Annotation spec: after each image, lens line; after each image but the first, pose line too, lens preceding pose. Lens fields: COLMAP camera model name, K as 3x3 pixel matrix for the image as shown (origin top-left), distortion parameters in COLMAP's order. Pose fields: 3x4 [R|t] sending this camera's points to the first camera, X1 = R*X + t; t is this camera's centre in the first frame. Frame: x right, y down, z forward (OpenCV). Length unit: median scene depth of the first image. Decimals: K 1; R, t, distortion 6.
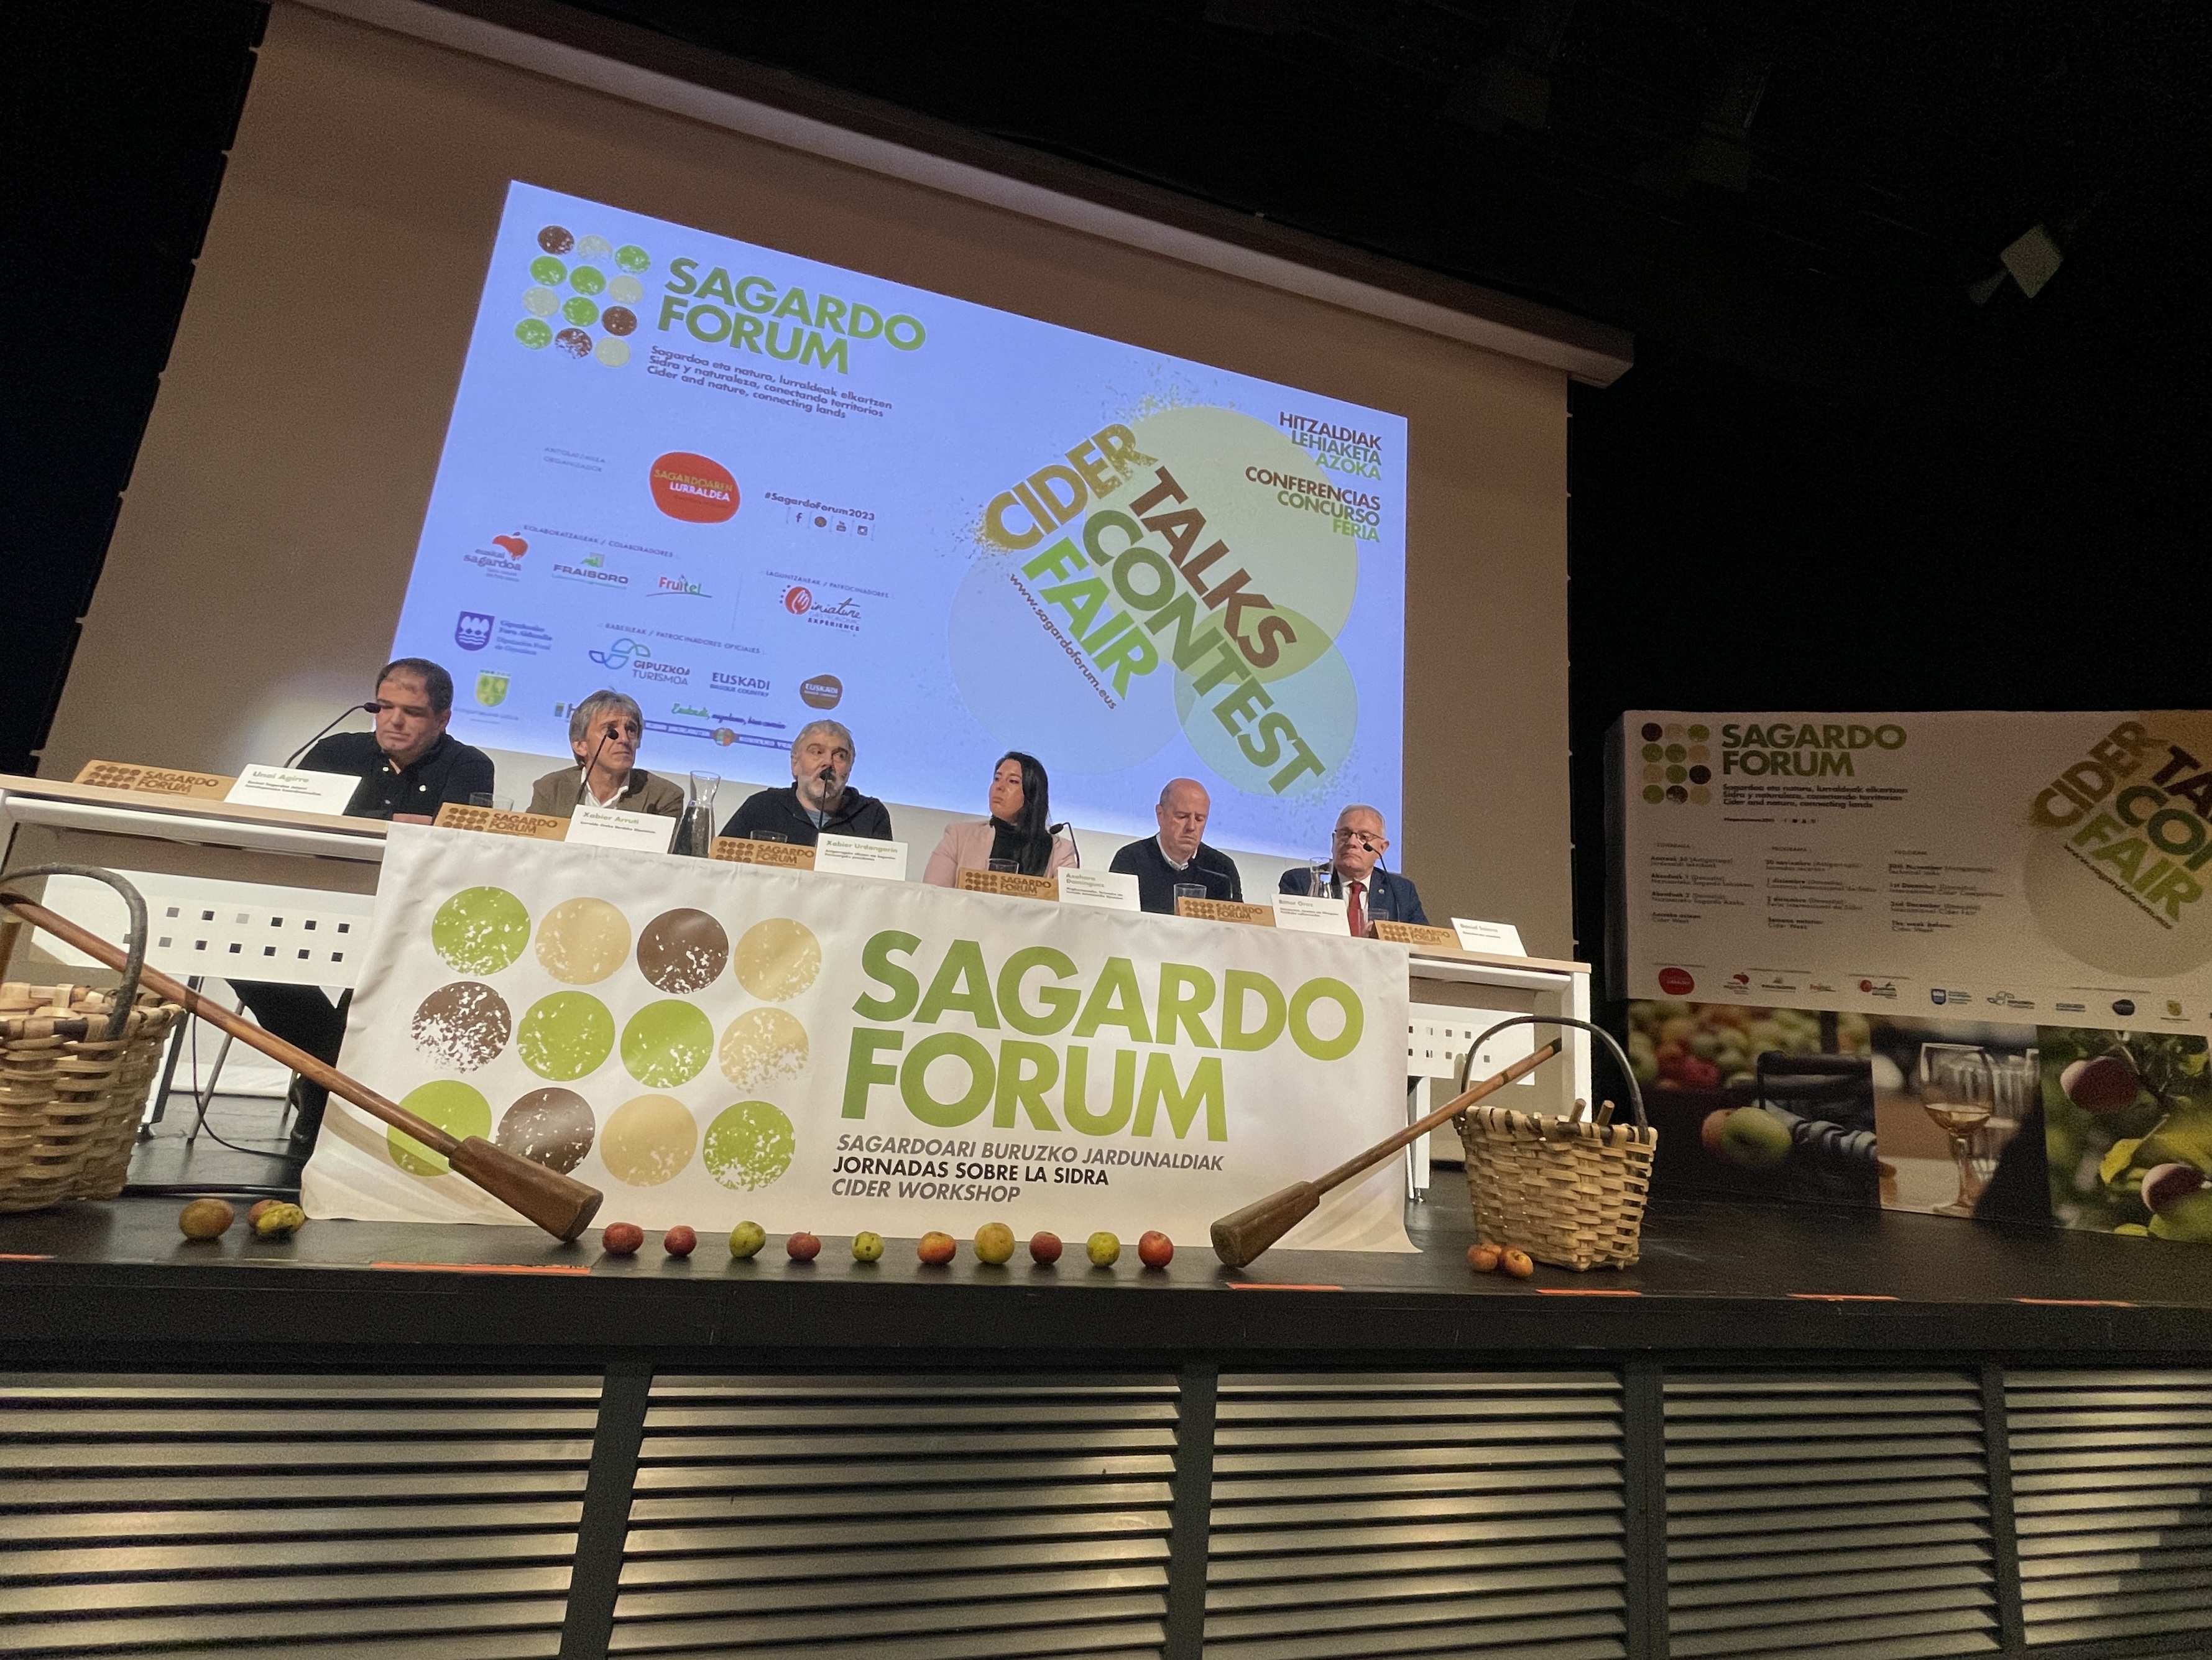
lens RADIAL K [[1010.8, 0, 1104.6], [0, 1010.8, 826.3], [0, 0, 1]] dist [-0.001871, -0.001075]
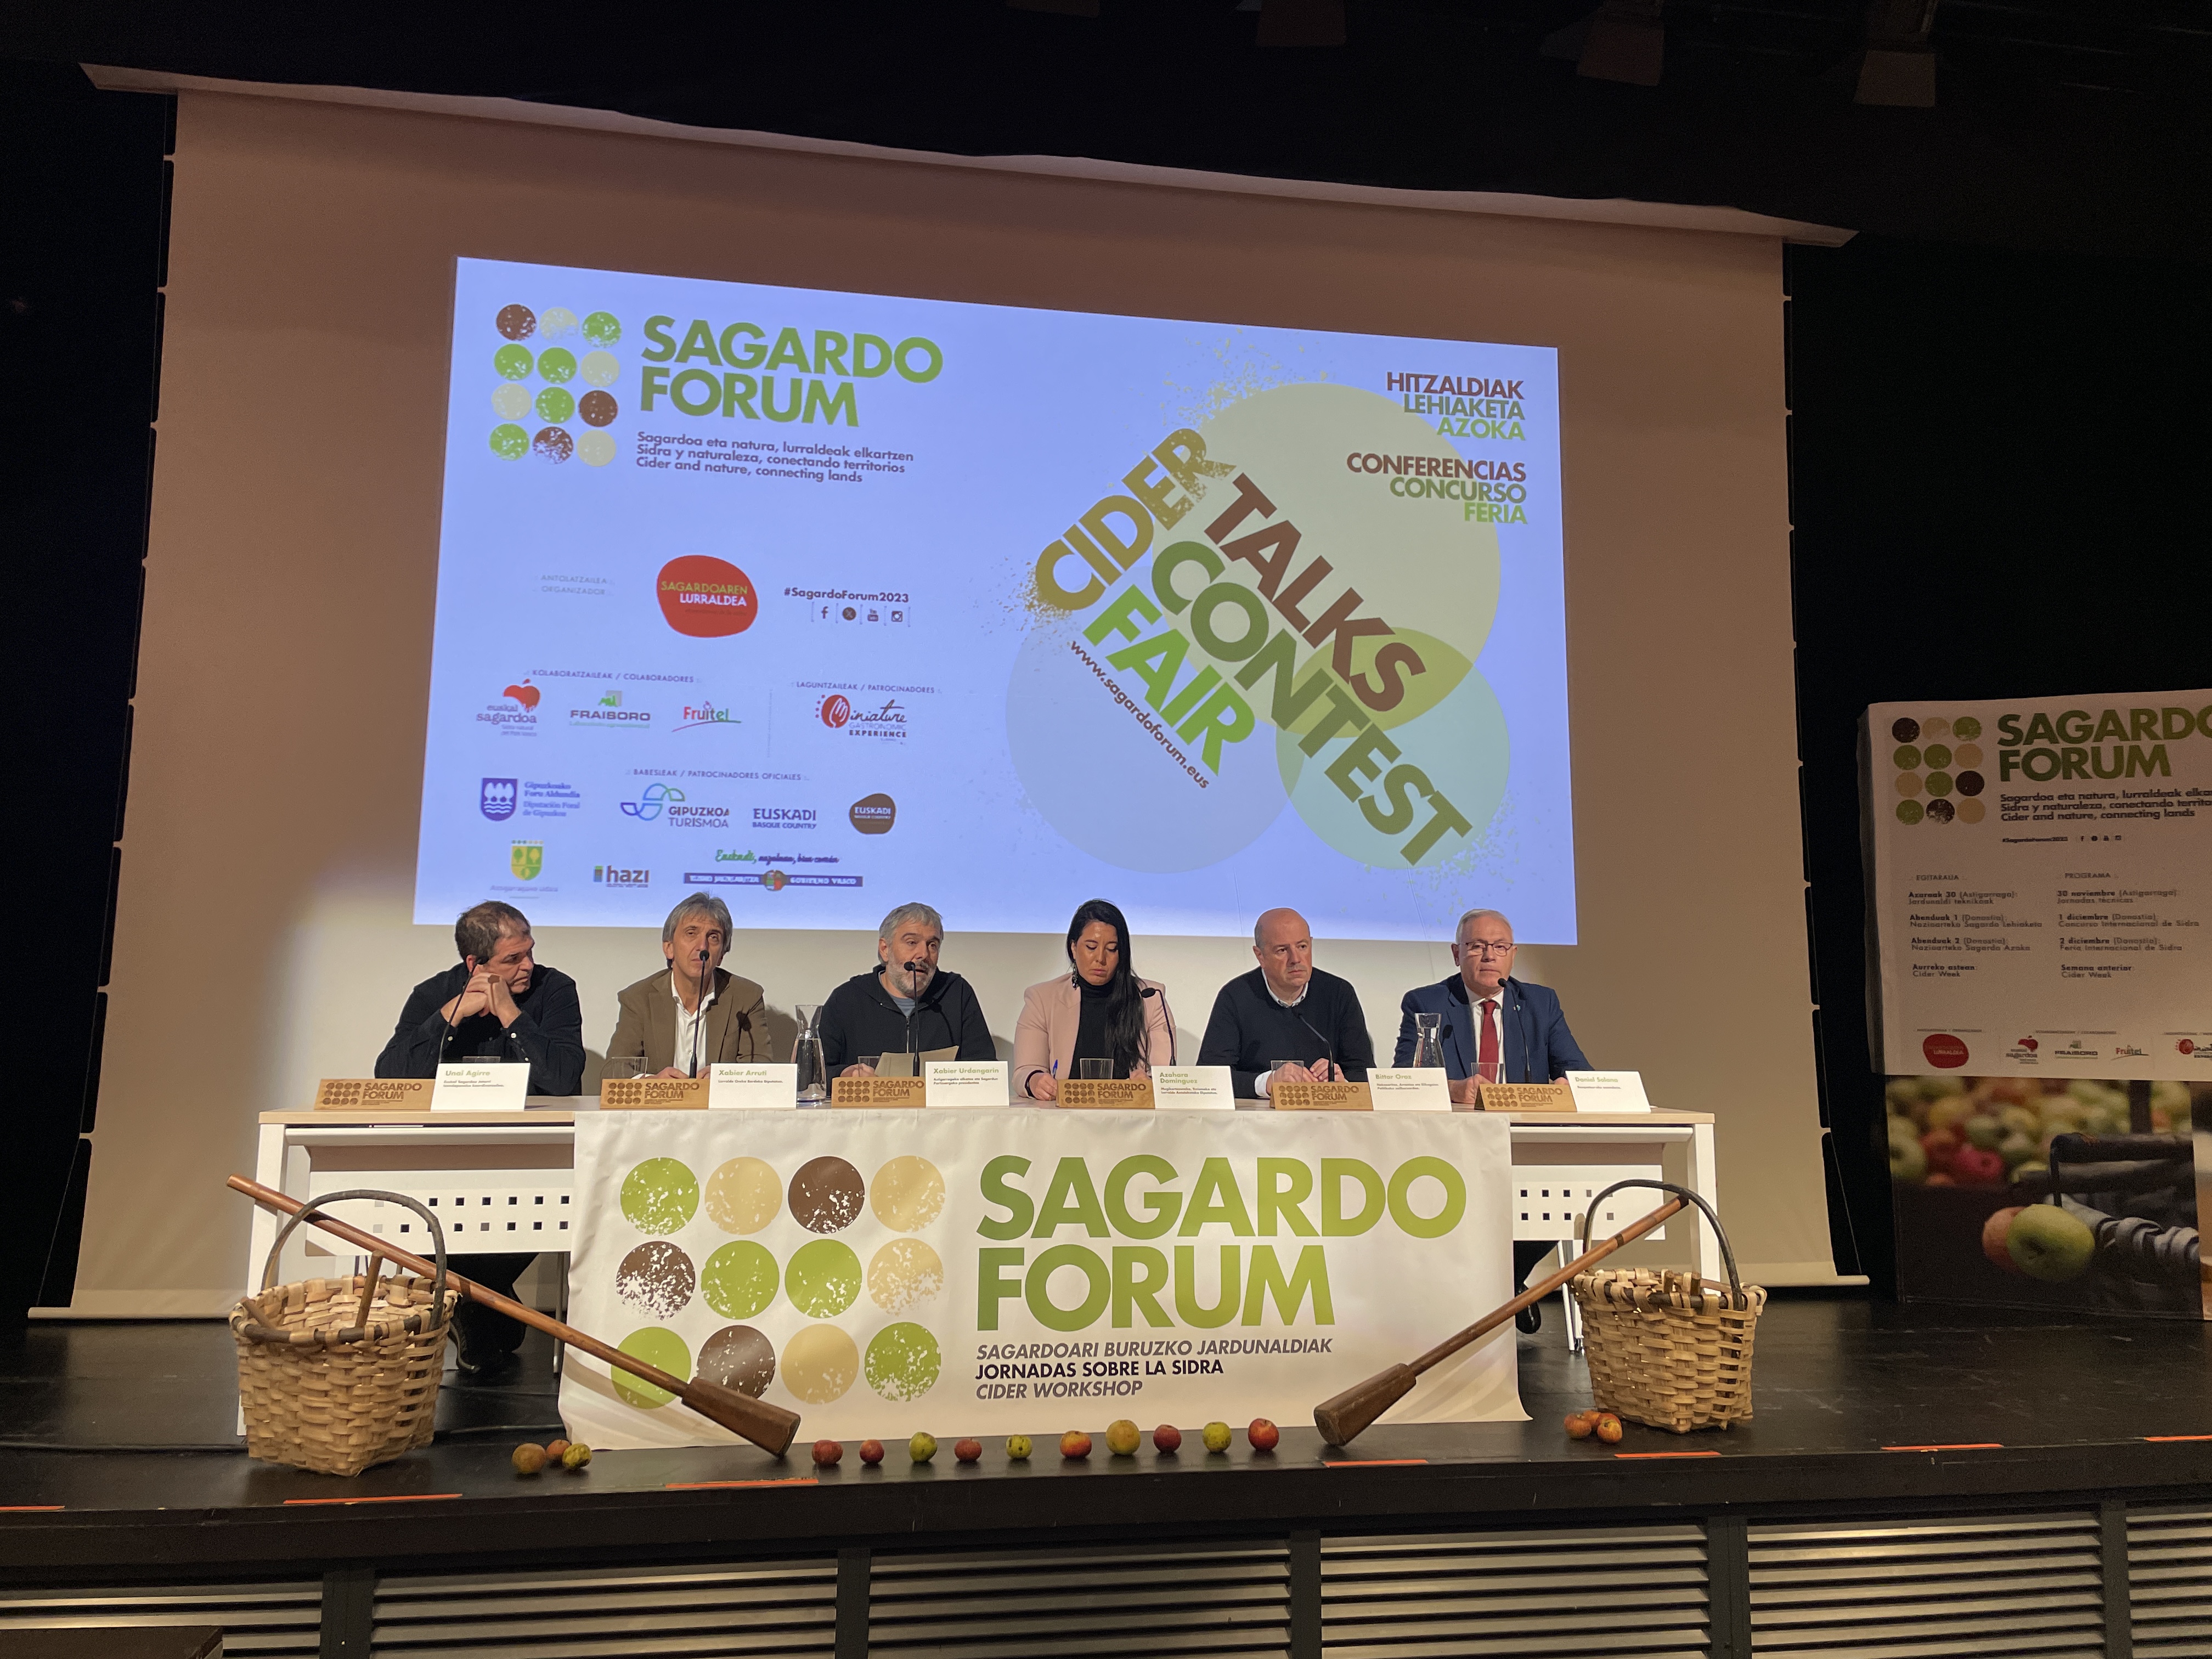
lens RADIAL K [[1683.3, 0, 1090.3], [0, 1683.3, 811.8], [0, 0, 1]] dist [0.099992, -0.127963]
pose [[0.991467, -0.085479, -0.098421, 0.052488], [0.092770, 0.993077, 0.072052, -0.217206], [0.091581, -0.080568, 0.992533, -0.433518]]
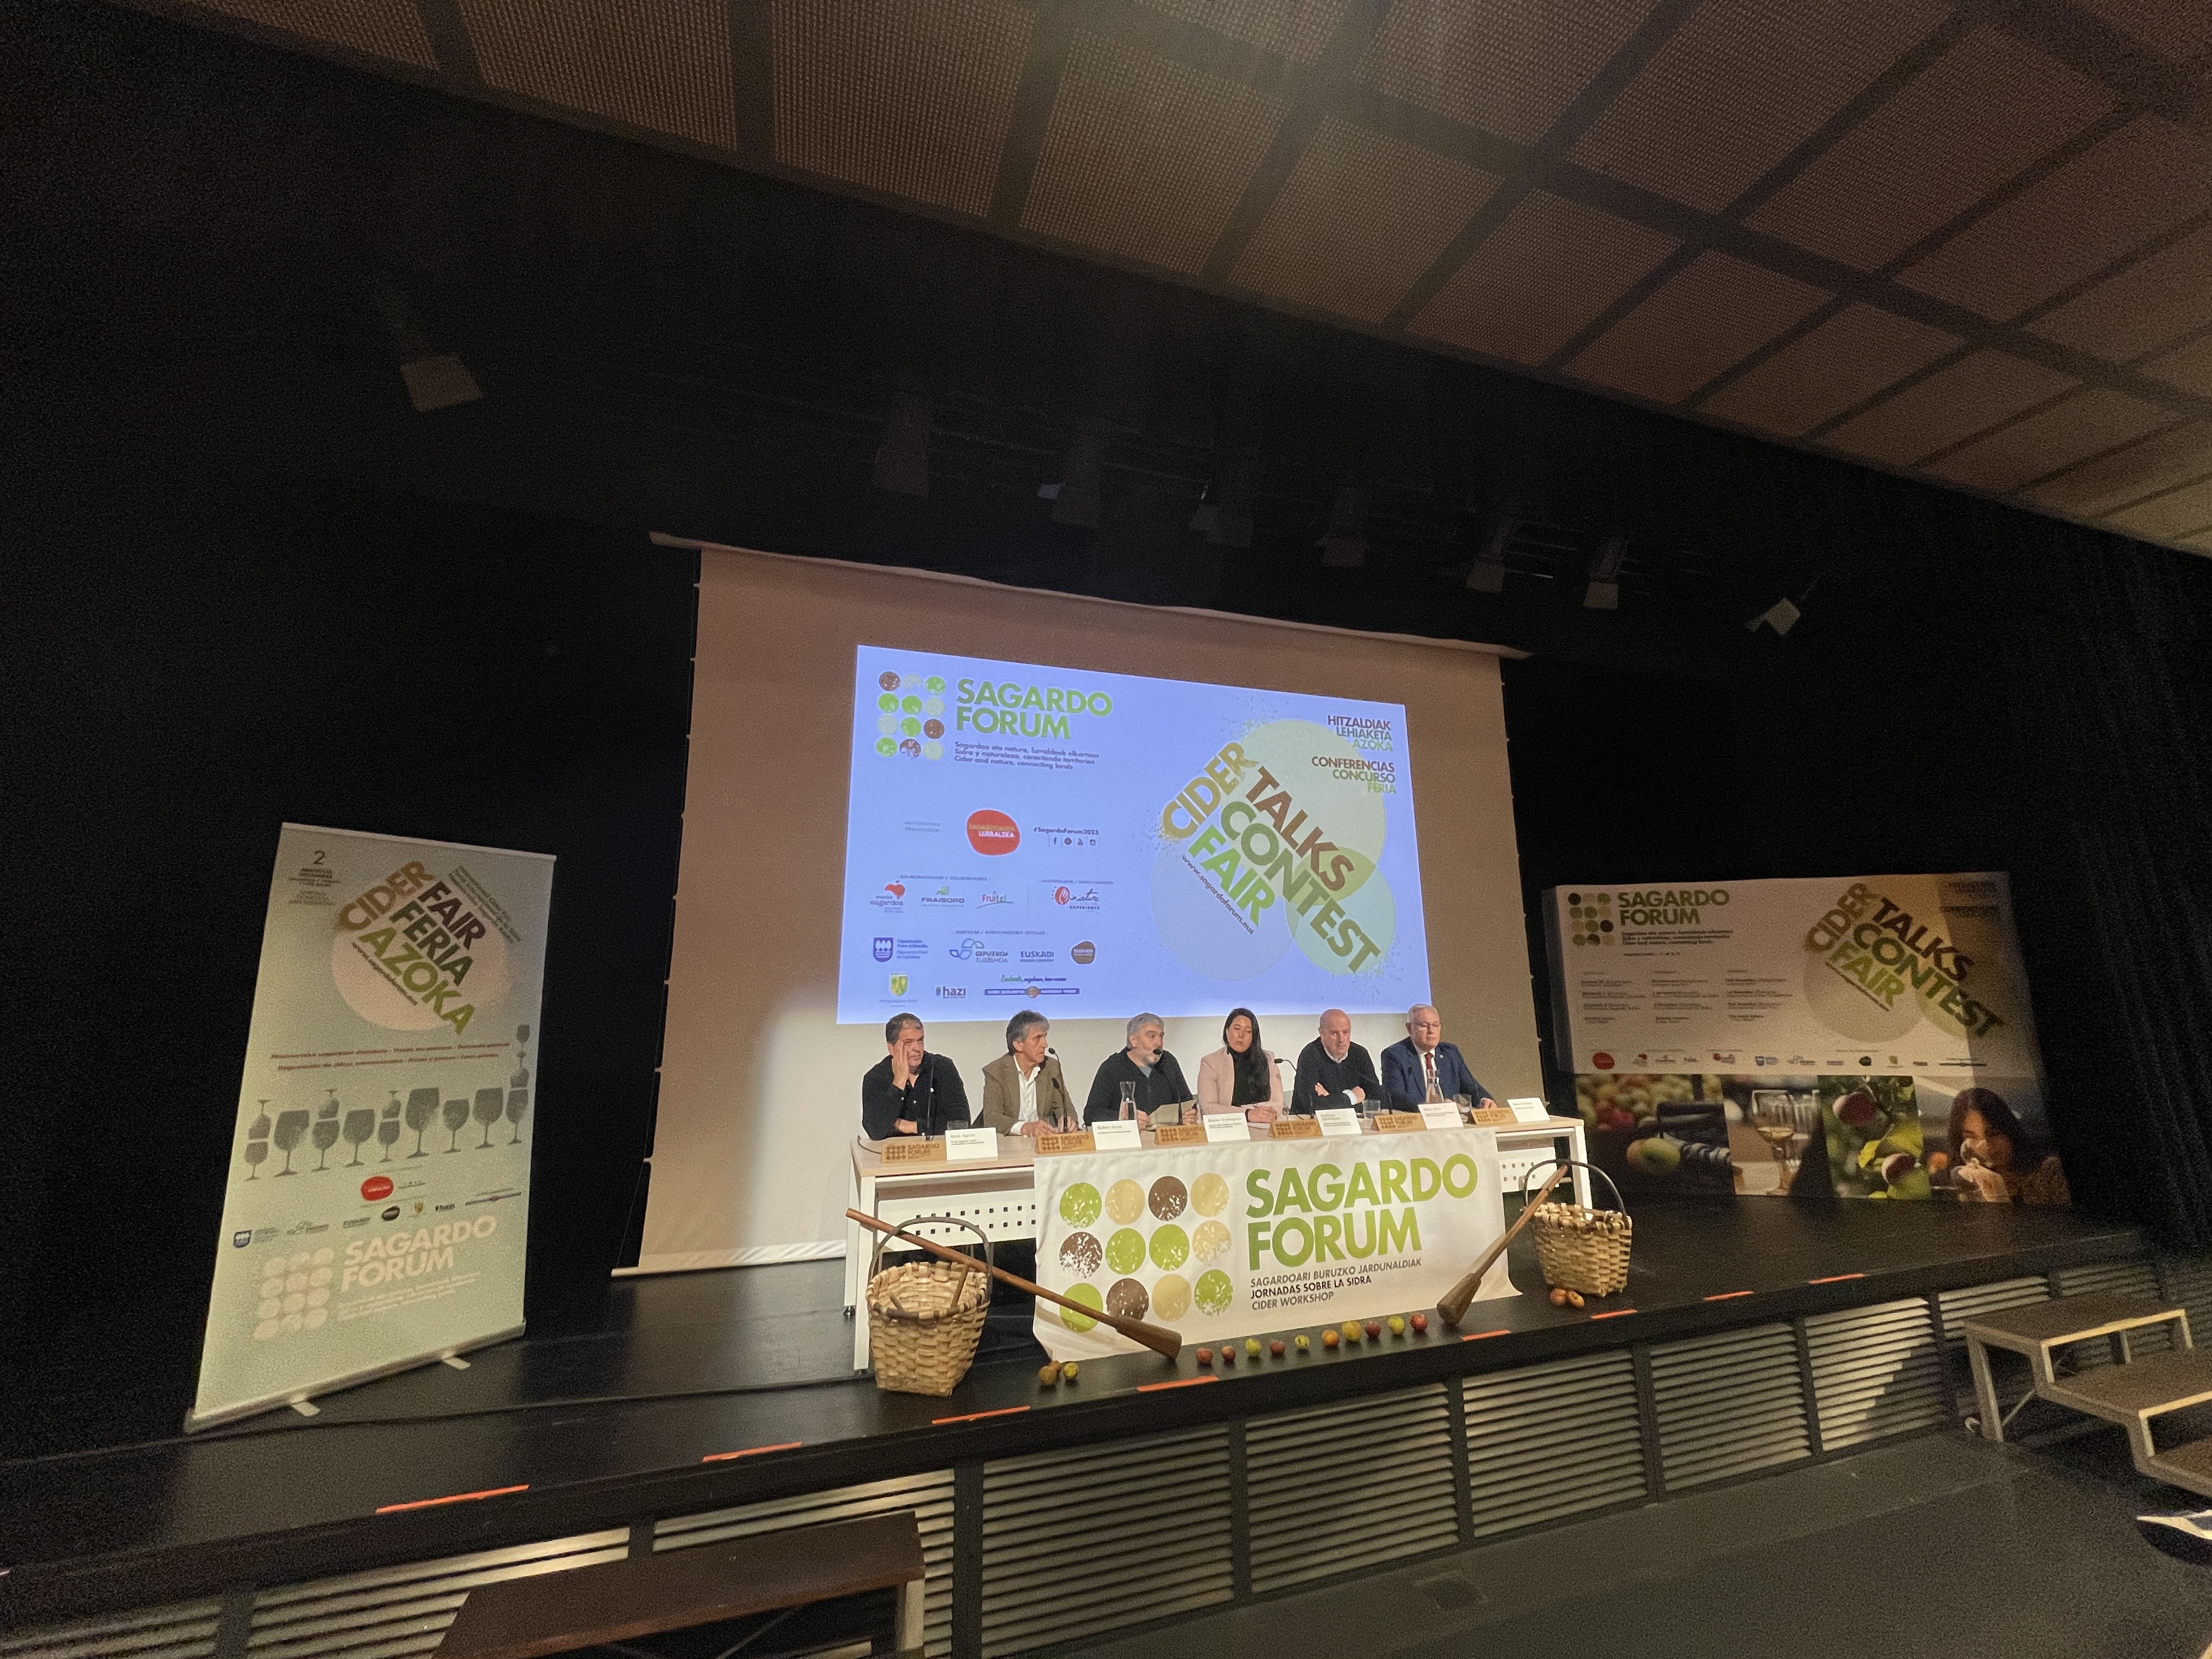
lens RADIAL K [[896.5, 0, 1101.1], [0, 896.5, 822.8], [0, 0, 1]] dist [-0.003858, -0.000409]
pose [[0.994471, -0.083697, 0.063416, -0.315771], [0.082880, 0.996440, 0.015405, -0.346988], [-0.064480, -0.010064, 0.997868, -0.399840]]
